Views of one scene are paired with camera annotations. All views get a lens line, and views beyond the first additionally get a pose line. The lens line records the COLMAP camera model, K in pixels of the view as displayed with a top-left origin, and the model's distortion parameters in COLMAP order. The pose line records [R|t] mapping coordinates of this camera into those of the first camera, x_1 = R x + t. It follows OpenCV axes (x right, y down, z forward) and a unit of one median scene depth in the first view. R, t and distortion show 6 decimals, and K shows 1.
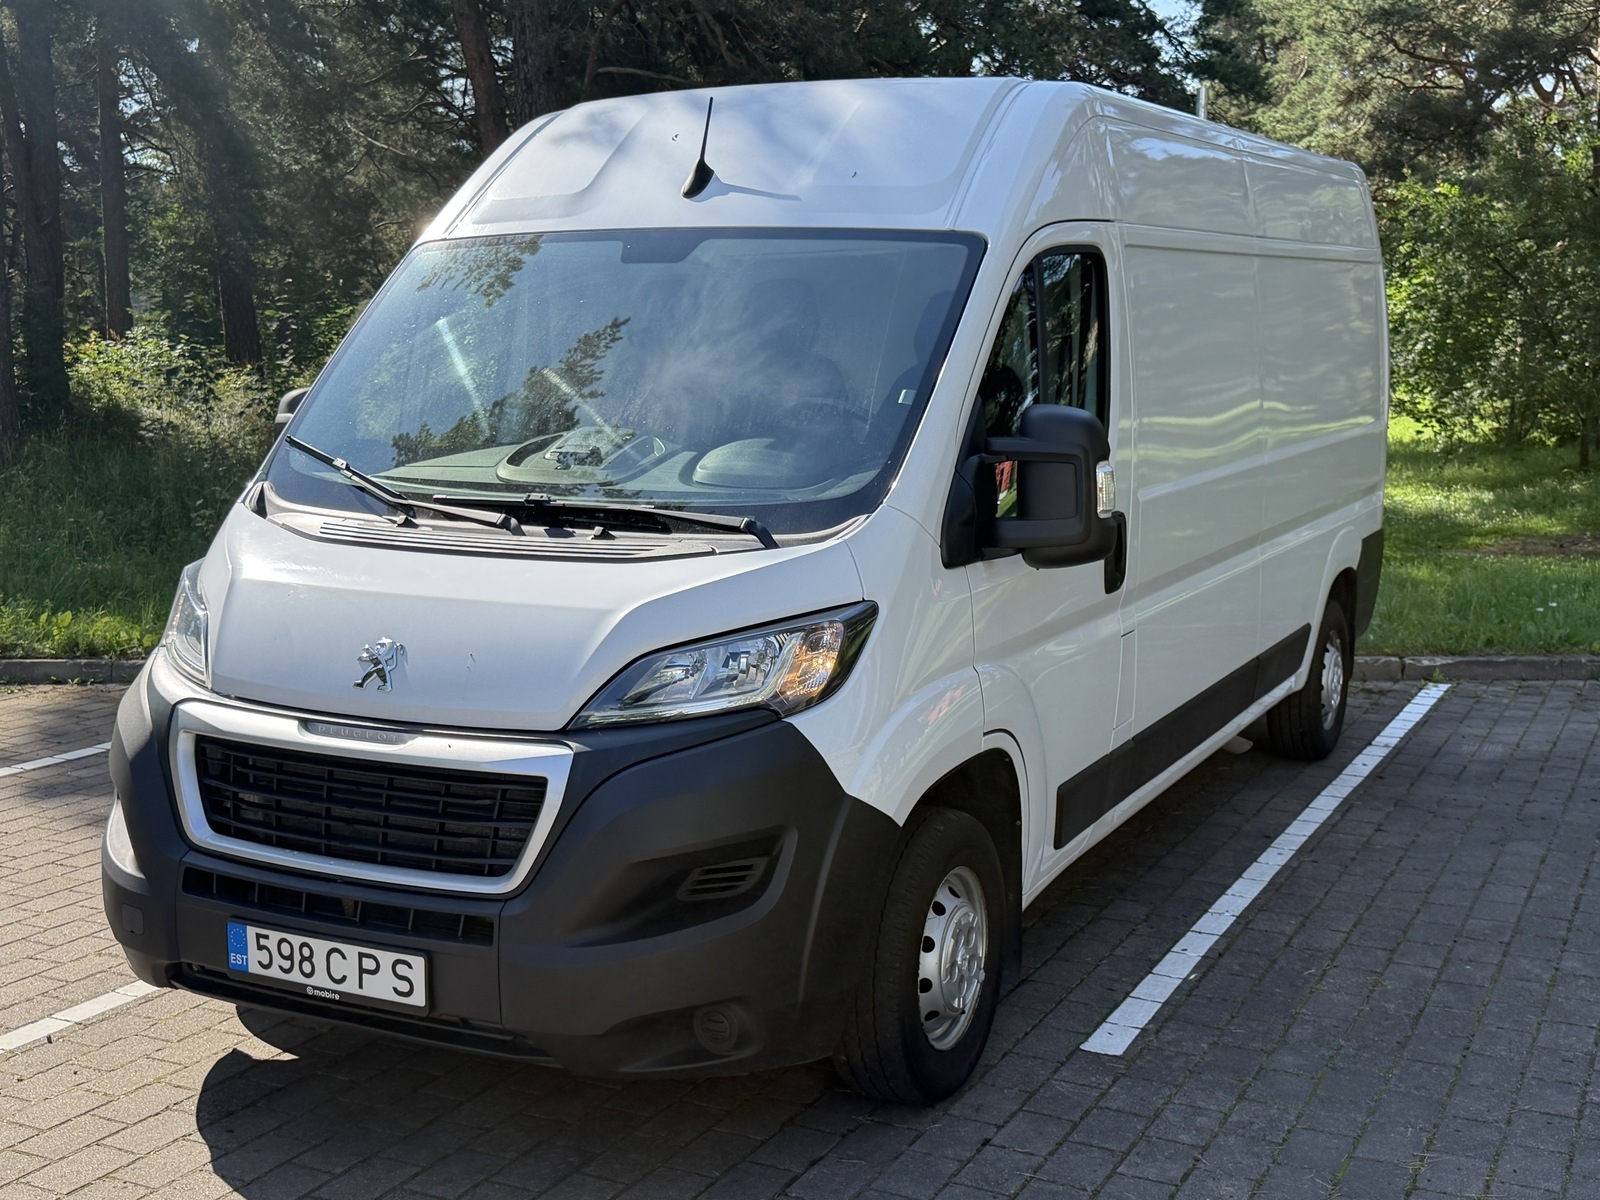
lens RADIAL K [[1915.1, 0, 807.2], [0, 1915.1, 611.7], [0, 0, 1]] dist [0.066767, 0.000000]
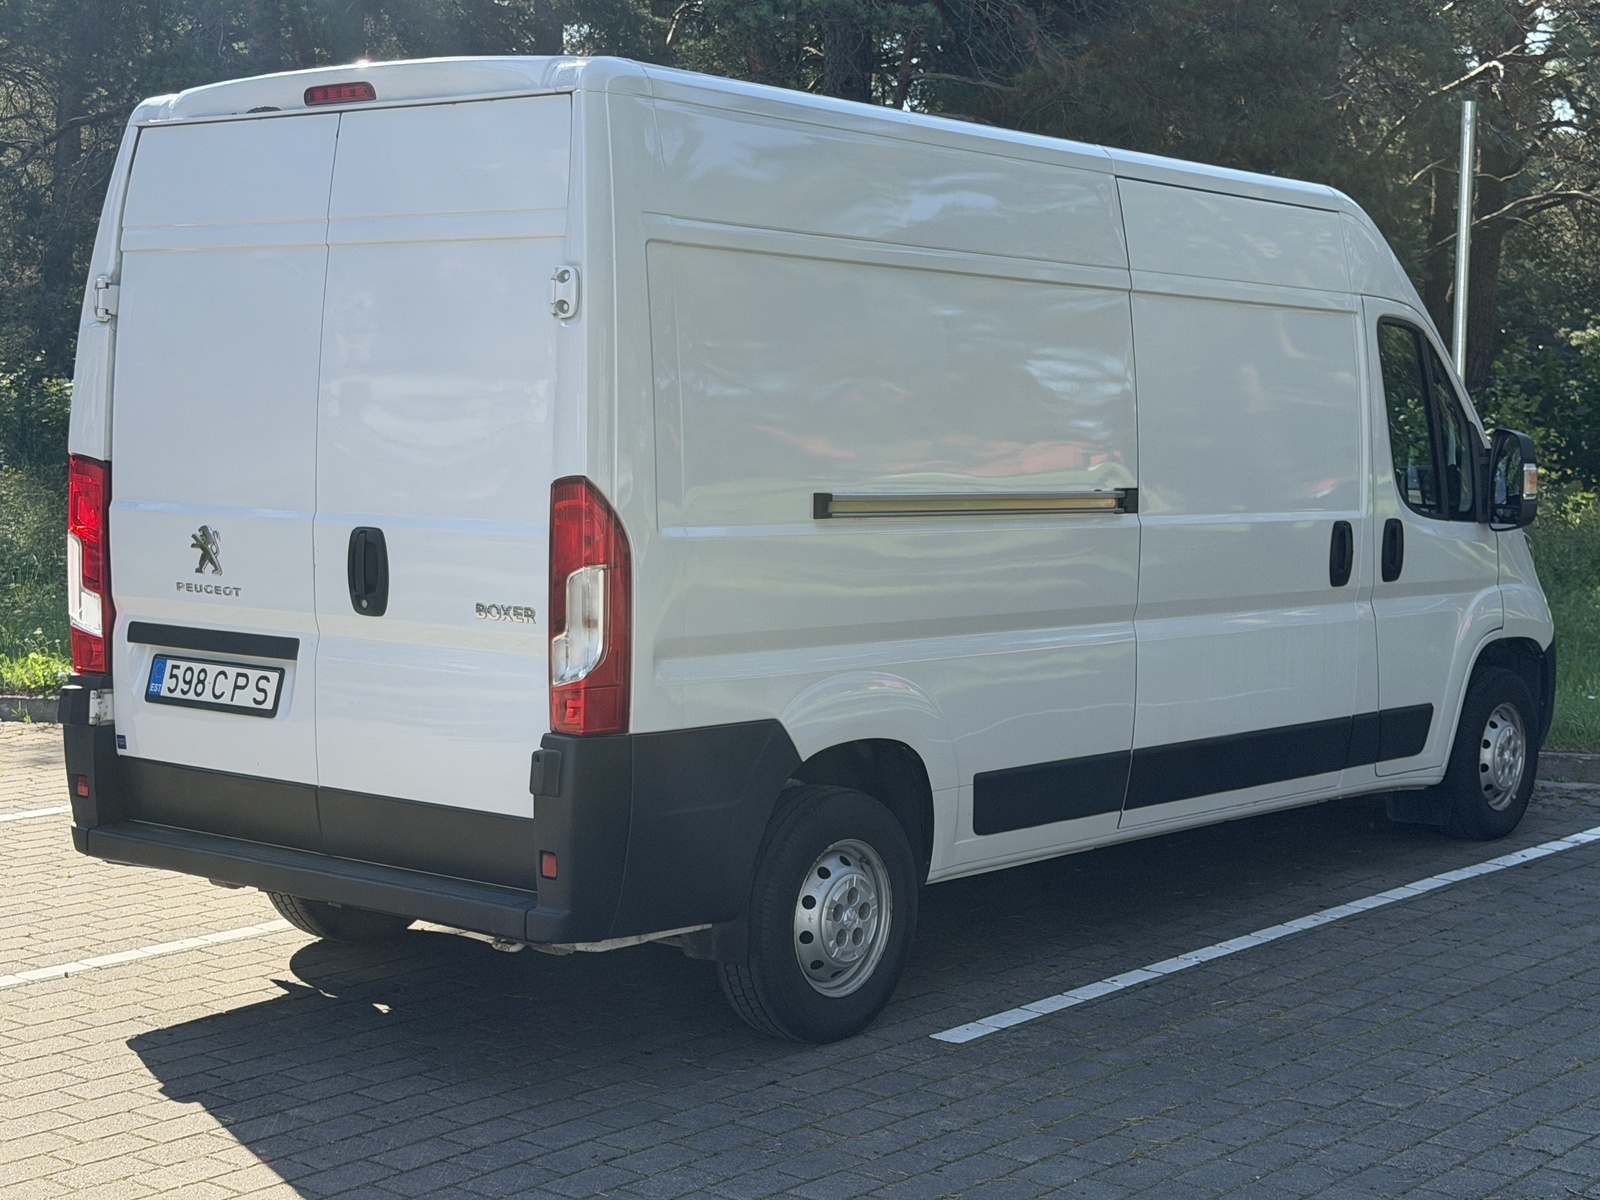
lens RADIAL K [[2568.8, 0, 764.7], [0, 2568.8, 579.5], [0, 0, 1]] dist [0.098546, 0.000000]
pose [[0.970107, 0.021543, -0.241721, 0.438460], [-0.036991, 0.997540, -0.059551, 0.067617], [0.239843, 0.066712, 0.968517, -0.485023]]
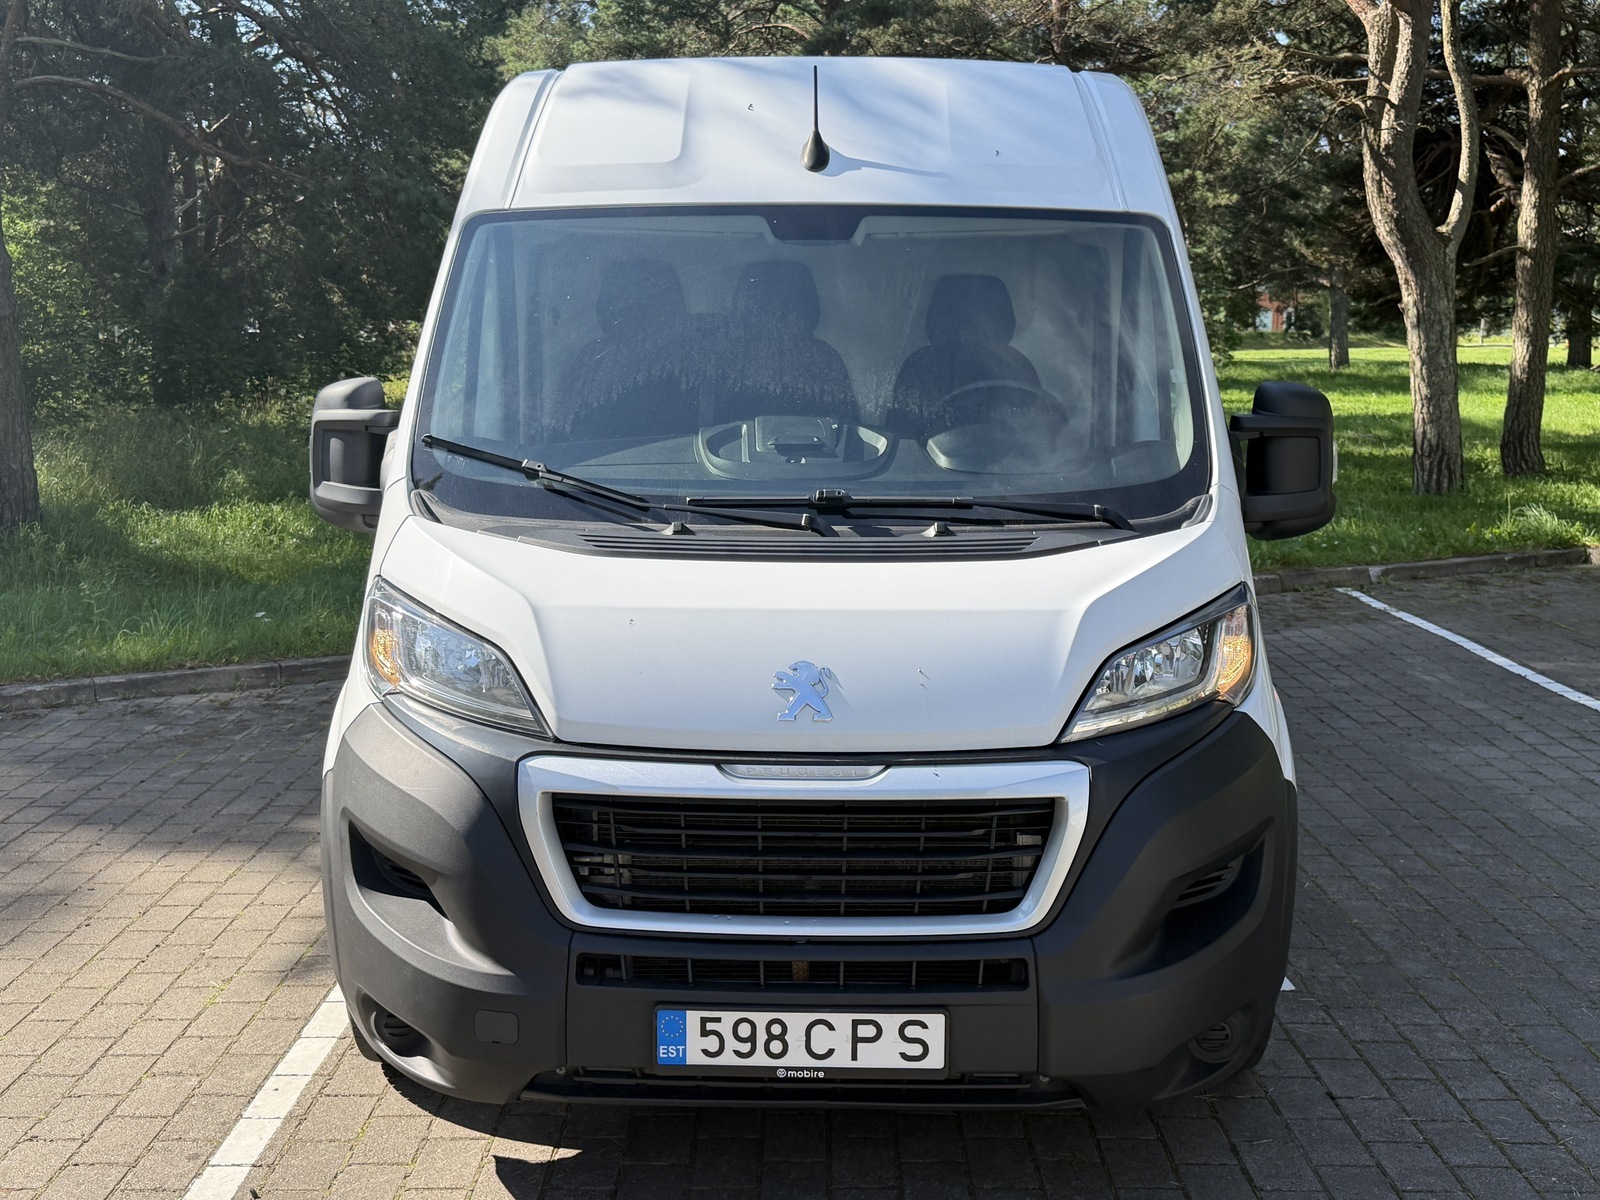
lens RADIAL K [[1718.8, 0, 805.0], [0, 1718.8, 610.0], [0, 0, 1]] dist [0.048203, 0.000000]
pose [[0.900894, -0.070768, 0.428231, -0.540913], [0.063031, 0.997491, 0.032239, -0.033519], [-0.429438, -0.002052, 0.903094, 0.284679]]
